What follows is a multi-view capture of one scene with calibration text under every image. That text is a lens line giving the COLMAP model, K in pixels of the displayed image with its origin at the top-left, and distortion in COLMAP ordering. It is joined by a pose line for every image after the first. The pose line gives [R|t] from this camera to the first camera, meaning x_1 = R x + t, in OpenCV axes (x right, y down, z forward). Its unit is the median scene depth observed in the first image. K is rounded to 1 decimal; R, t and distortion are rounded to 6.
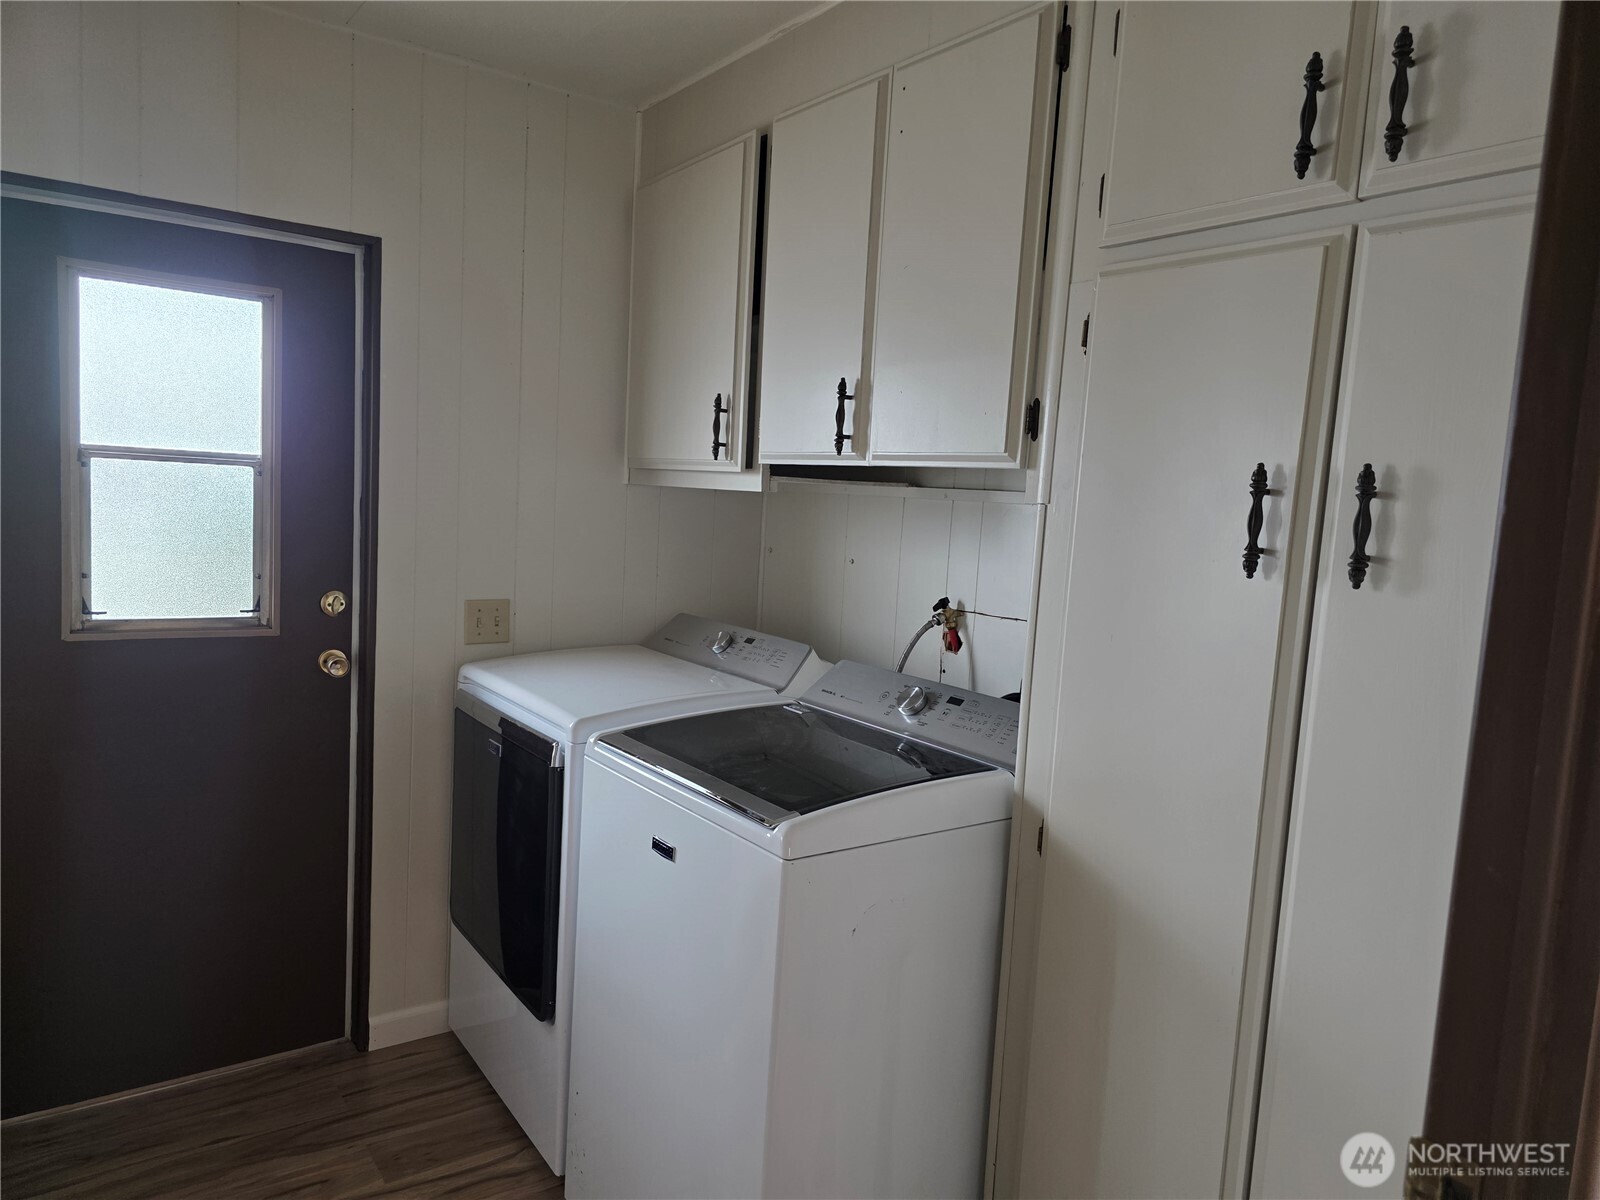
lens RADIAL K [[1071.9, 0, 802.9], [0, 1071.9, 604.5], [0, 0, 1]] dist [0.056544, -0.046022]
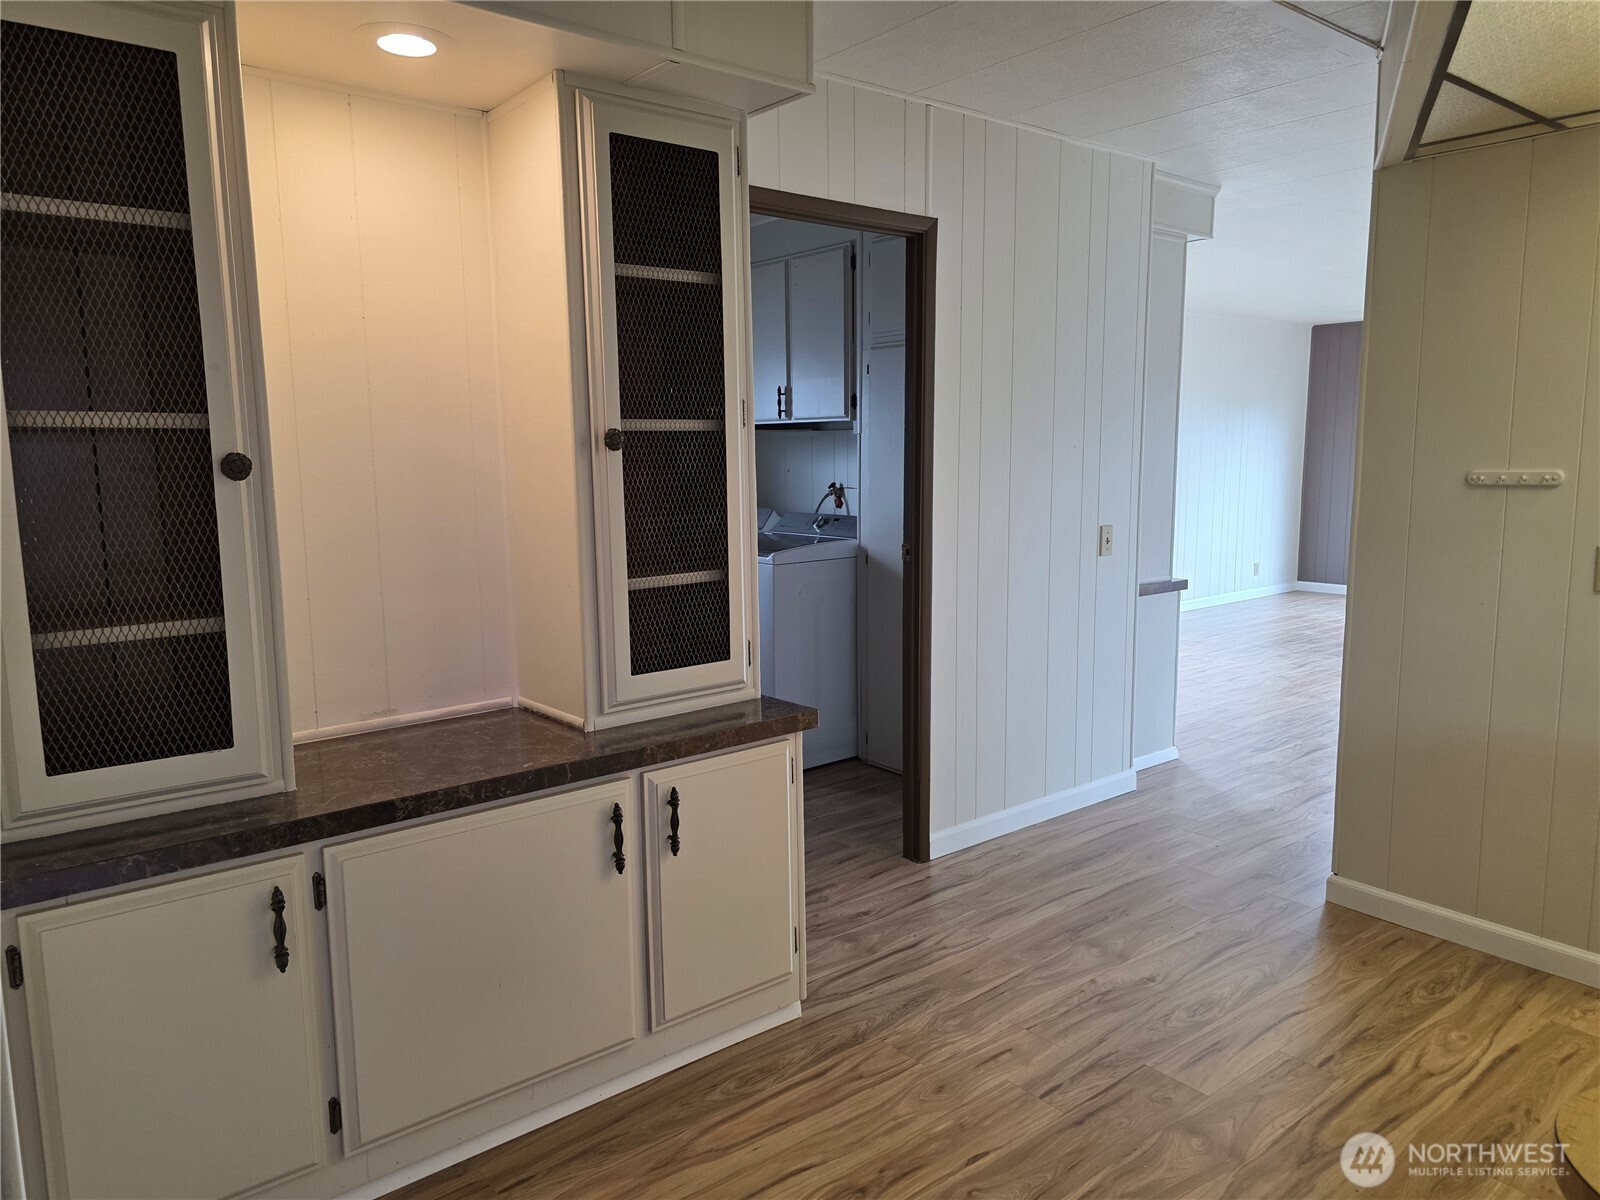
lens RADIAL K [[1071.9, 0, 813.5], [0, 1071.9, 597.3], [0, 0, 1]] dist [0.056544, -0.046022]
pose [[0.995351, -0.074888, 0.060558, -0.064703], [0.072791, 0.996693, 0.036125, 0.169243], [-0.063063, -0.031549, 0.997511, -1.354926]]
